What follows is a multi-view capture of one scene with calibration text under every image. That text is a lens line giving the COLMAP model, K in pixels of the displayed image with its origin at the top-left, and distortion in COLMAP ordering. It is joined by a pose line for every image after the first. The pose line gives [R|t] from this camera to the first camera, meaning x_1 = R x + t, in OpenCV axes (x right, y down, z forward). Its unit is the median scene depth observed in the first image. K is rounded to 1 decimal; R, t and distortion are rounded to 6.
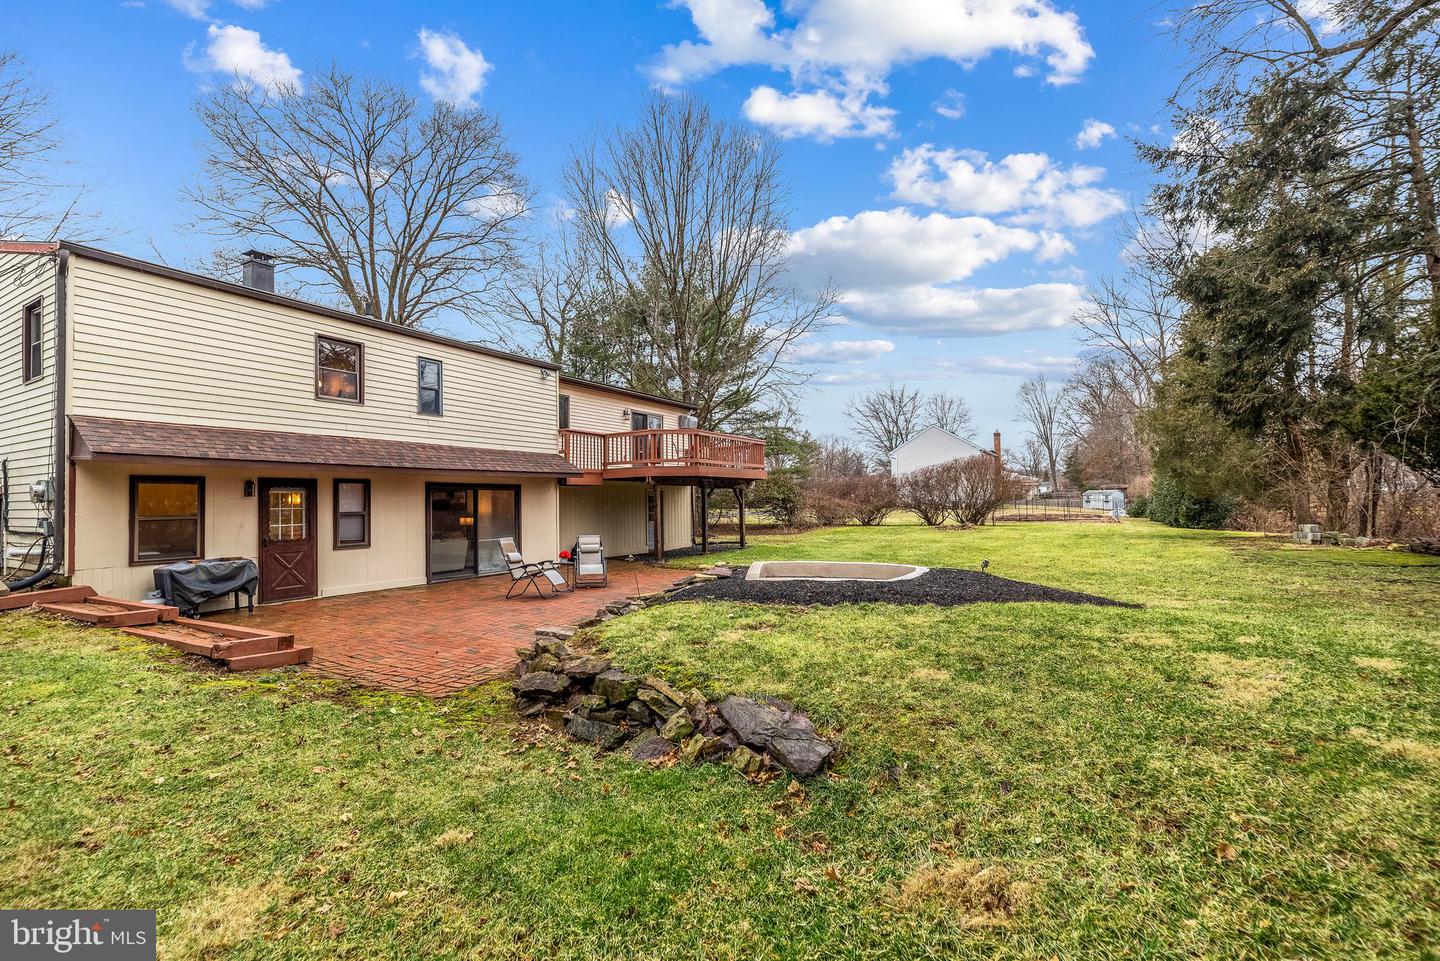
lens RADIAL K [[617.8, 0, 728.9], [0, 617.8, 477.1], [0, 0, 1]] dist [-0.000701, -0.000306]
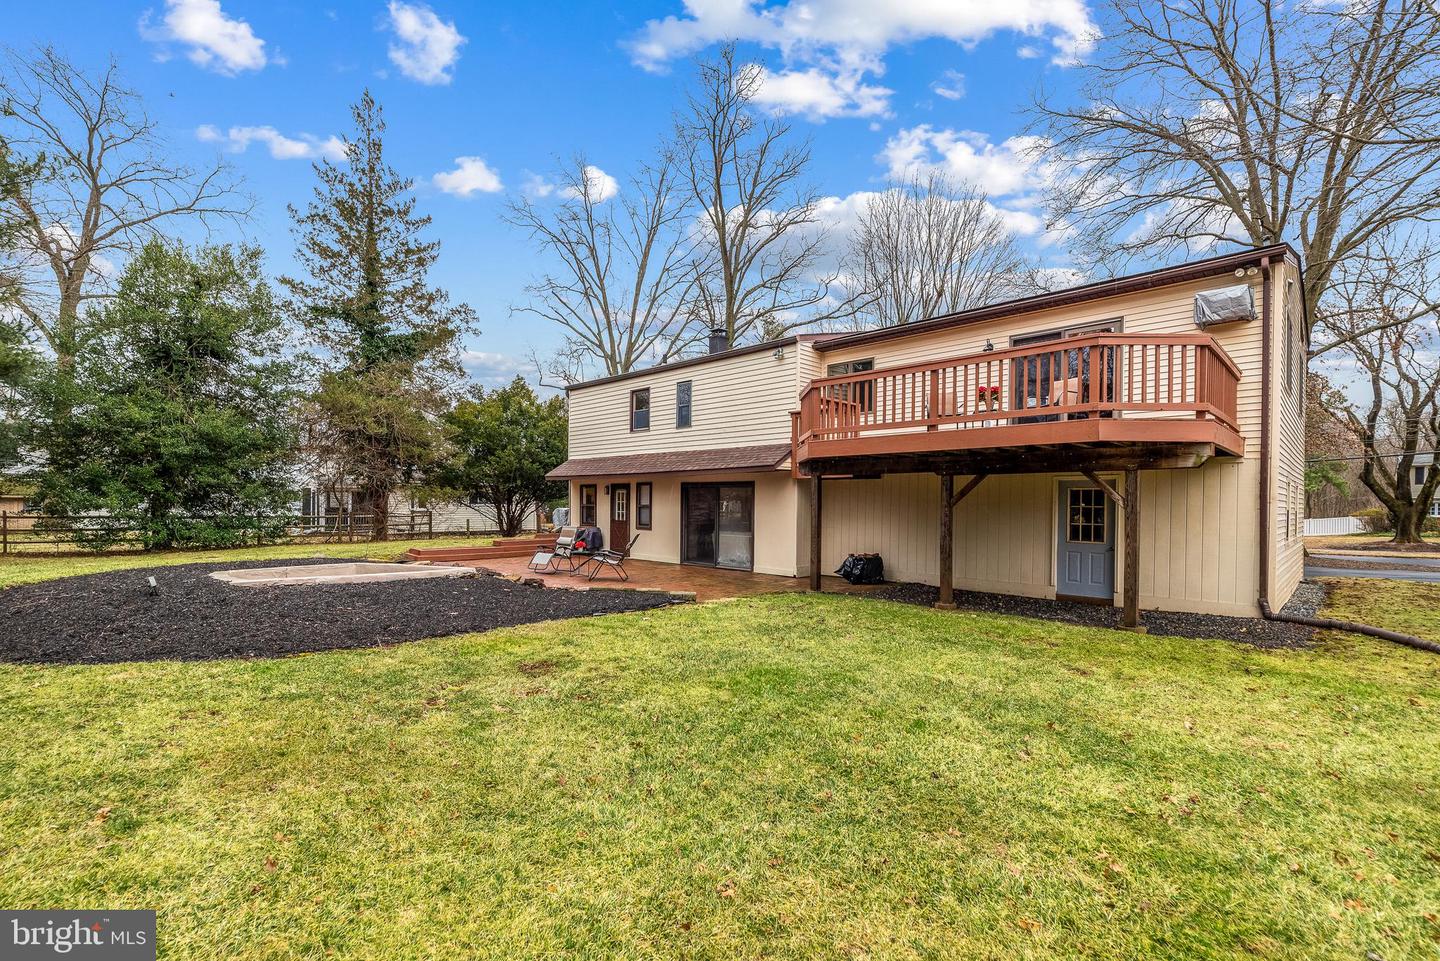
lens RADIAL K [[658.0, 0, 721.6], [0, 658.0, 512.3], [0, 0, 1]] dist [0.004129, 0.000783]
pose [[-0.250285, 0.027278, -0.967788, 0.781549], [0.035264, 0.999197, 0.019043, 0.045745], [0.967530, -0.029362, -0.251046, 1.422413]]
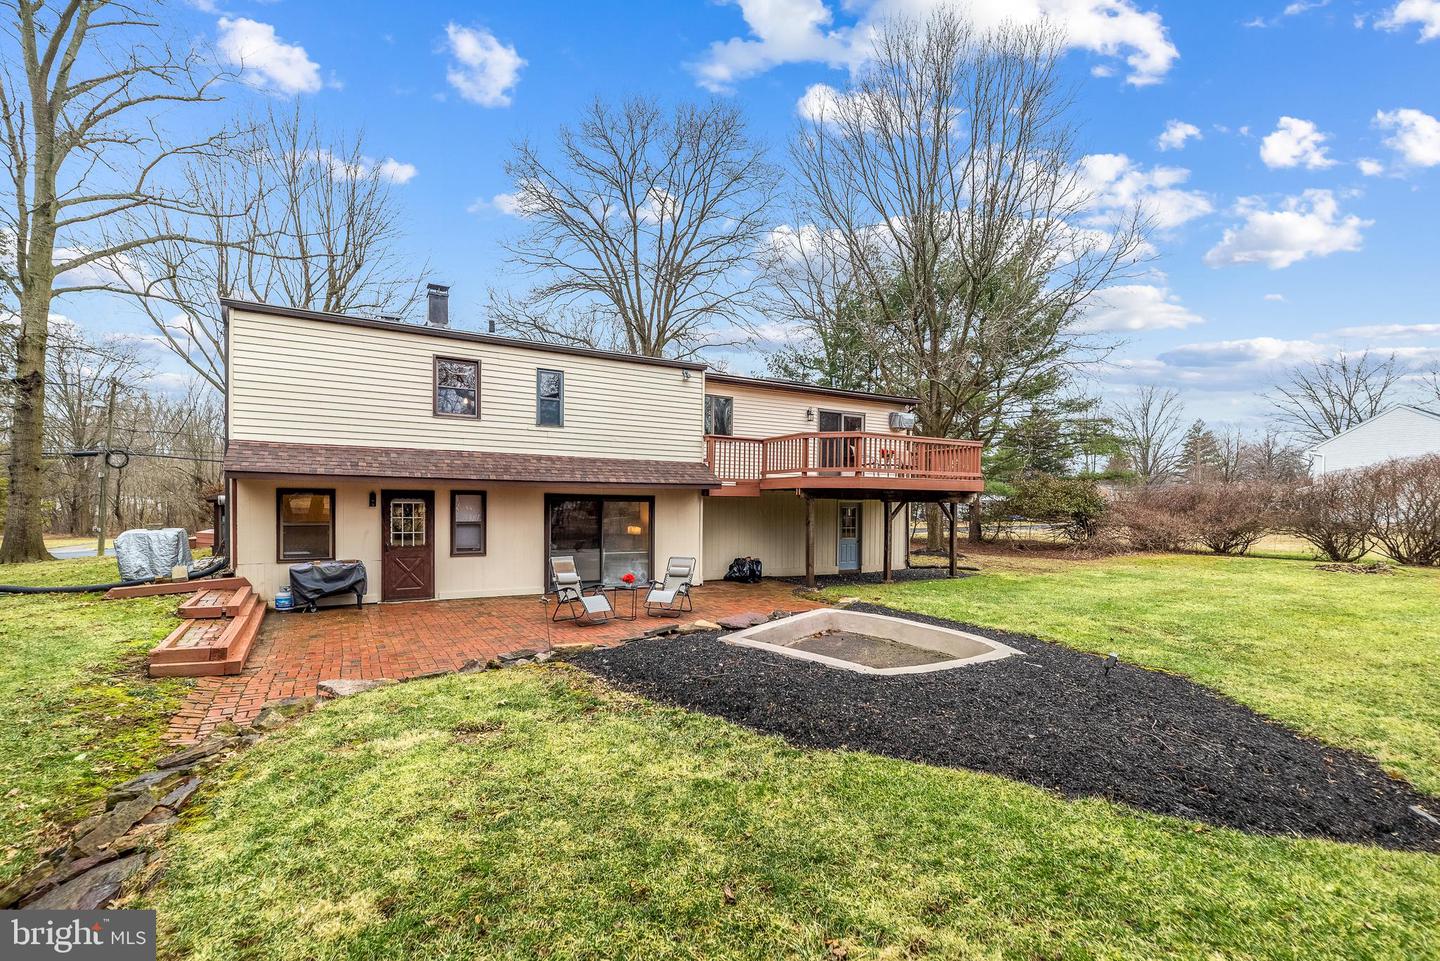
lens RADIAL K [[648.7, 0, 730.1], [0, 648.7, 503.5], [0, 0, 1]] dist [0.005260, 0.000016]
pose [[0.870830, 0.024580, -0.490969, 0.295525], [-0.005009, 0.999141, 0.041137, -0.020710], [0.491559, -0.033364, 0.870205, 0.228516]]
